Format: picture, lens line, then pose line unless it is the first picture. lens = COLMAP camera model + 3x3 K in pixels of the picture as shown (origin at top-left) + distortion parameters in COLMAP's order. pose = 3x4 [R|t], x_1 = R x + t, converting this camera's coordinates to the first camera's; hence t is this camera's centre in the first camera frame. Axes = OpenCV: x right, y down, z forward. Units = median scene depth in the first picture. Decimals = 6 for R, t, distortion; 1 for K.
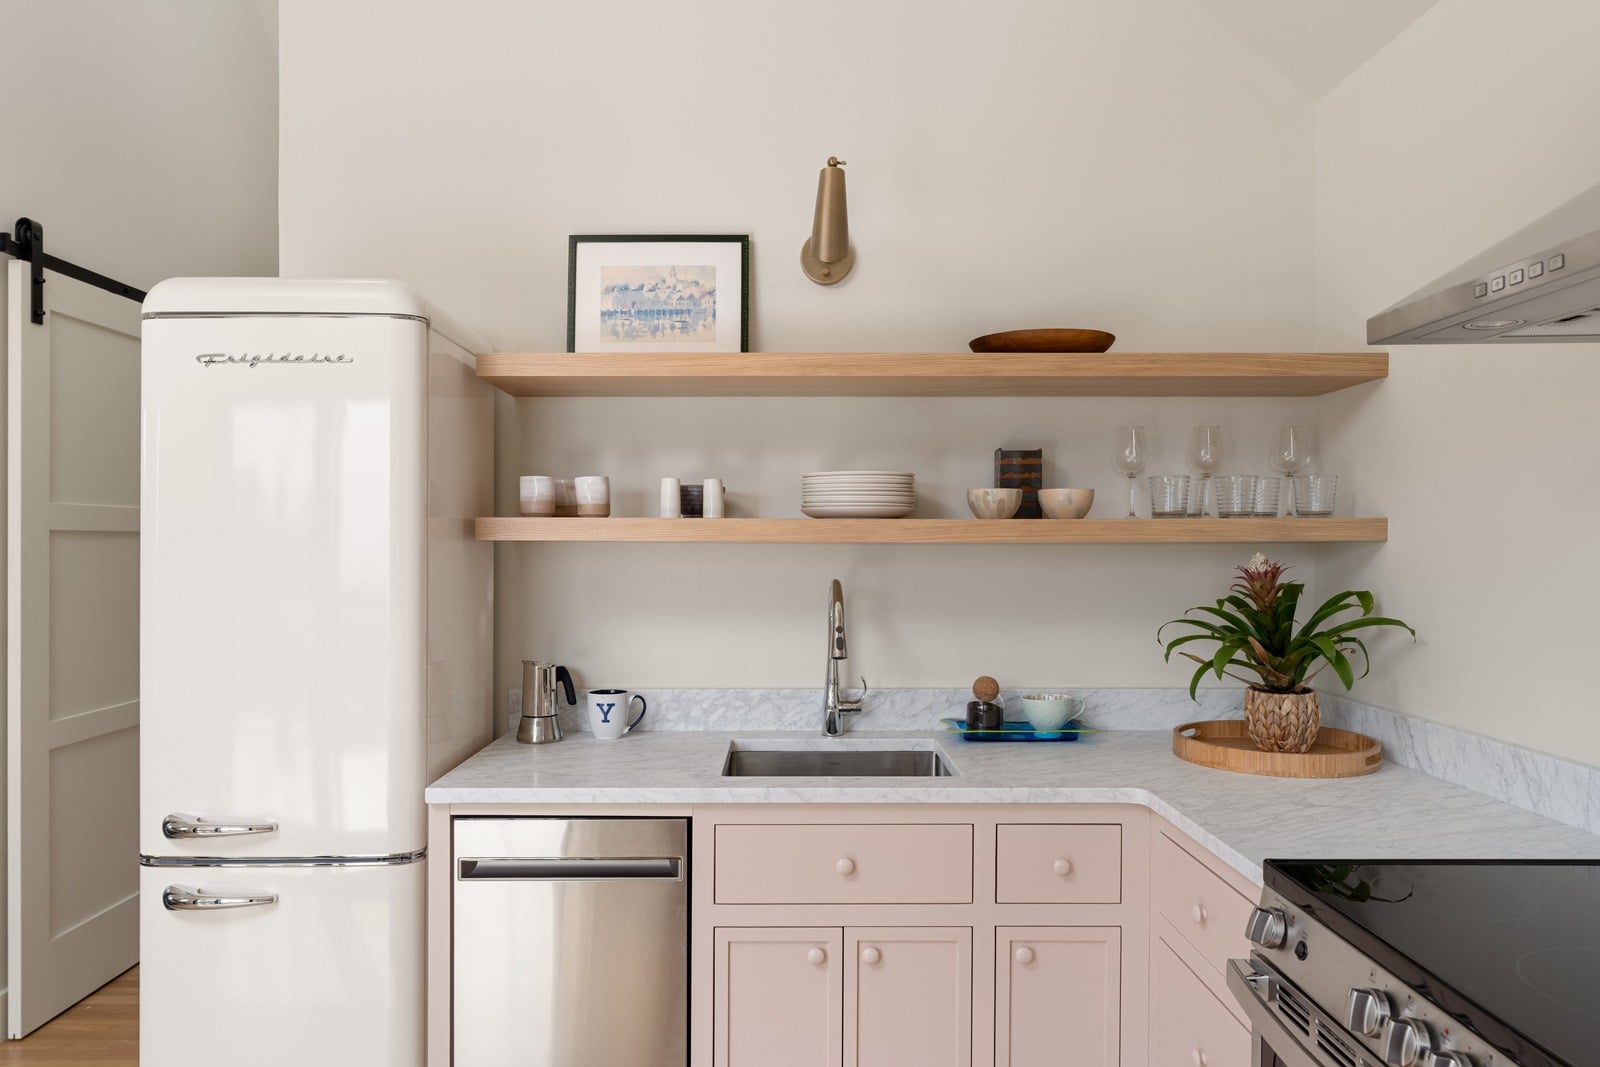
lens RADIAL K [[1061.4, 0, 804.5], [0, 1061.4, 566.7], [0, 0, 1]] dist [0.002218, 0.010523]
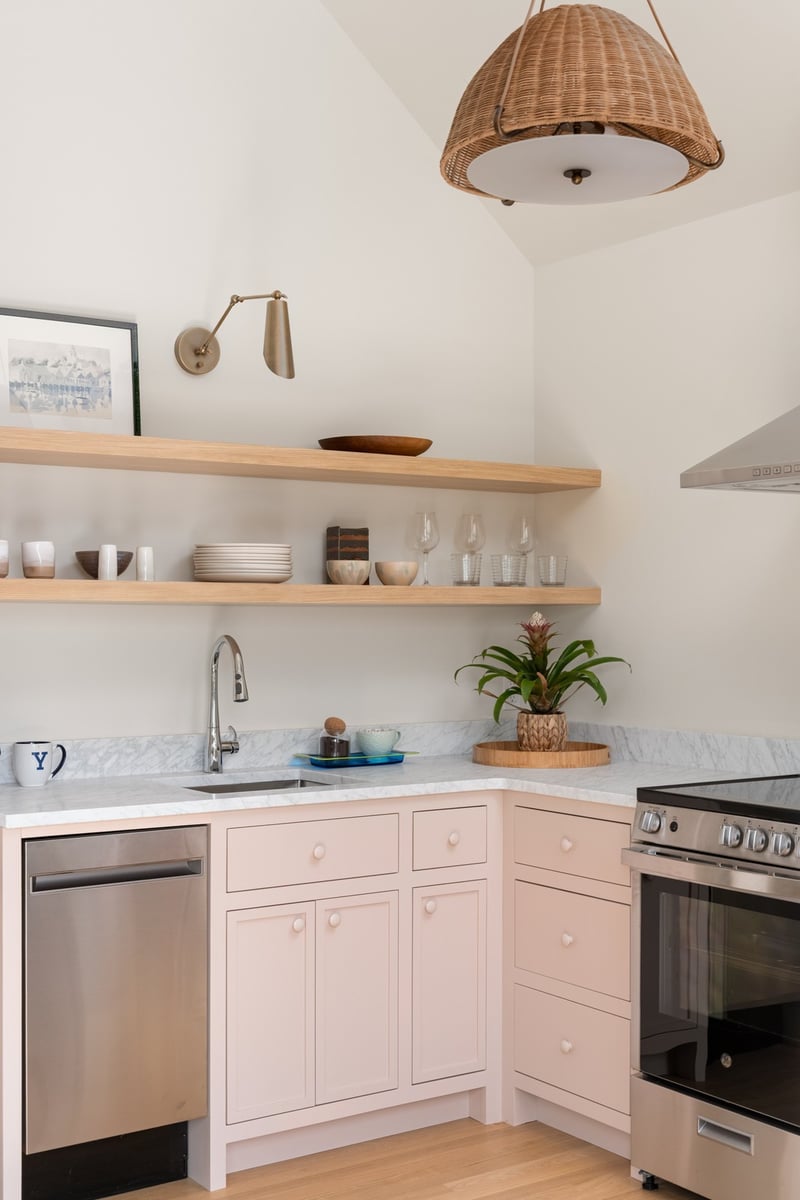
lens RADIAL K [[1503.6, 0, 397.2], [0, 1503.6, 679.2], [0, 0, 1]] dist [0.033388, 0.000000]
pose [[0.829184, -0.023102, 0.558498, -0.764574], [0.013194, 0.999676, 0.021762, 0.027375], [-0.558820, -0.010676, 0.829220, -0.485194]]
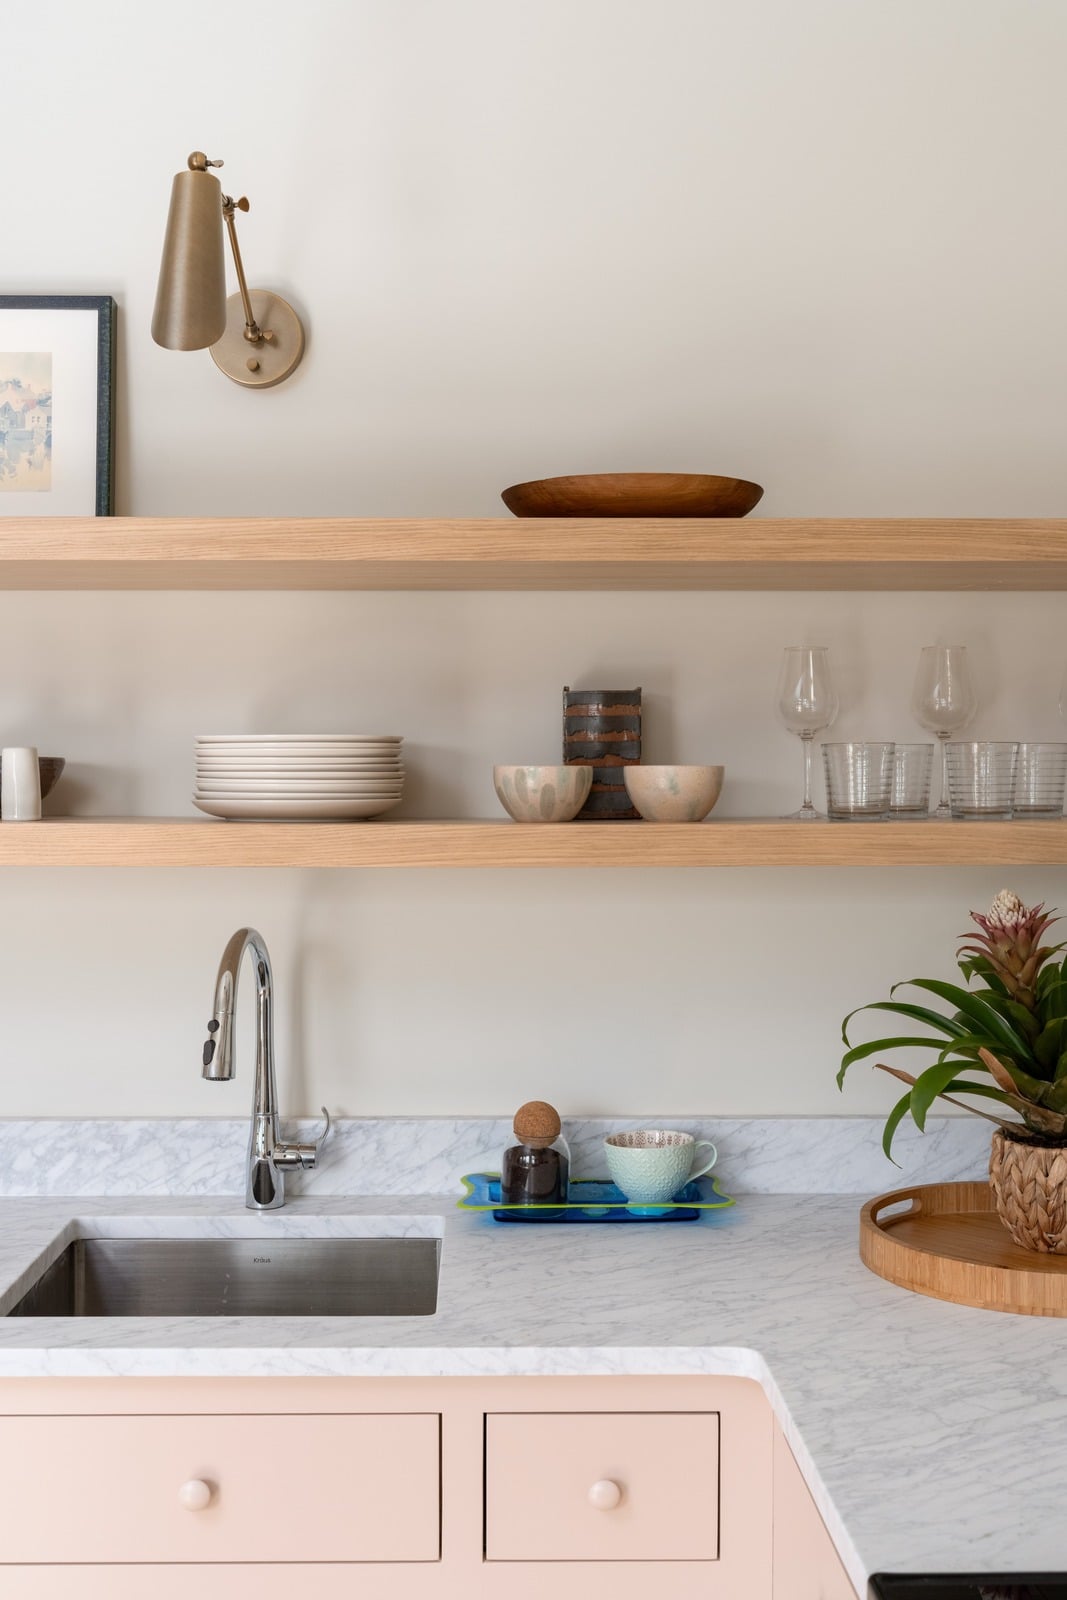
lens RADIAL K [[1673.3, 0, 523.2], [0, 1673.3, 827.5], [0, 0, 1]] dist [0.003174, 0.000000]
pose [[0.999979, -0.000307, 0.006441, 0.166082], [0.000241, 0.999947, 0.010301, -0.050389], [-0.006444, -0.010299, 0.999926, 0.140574]]
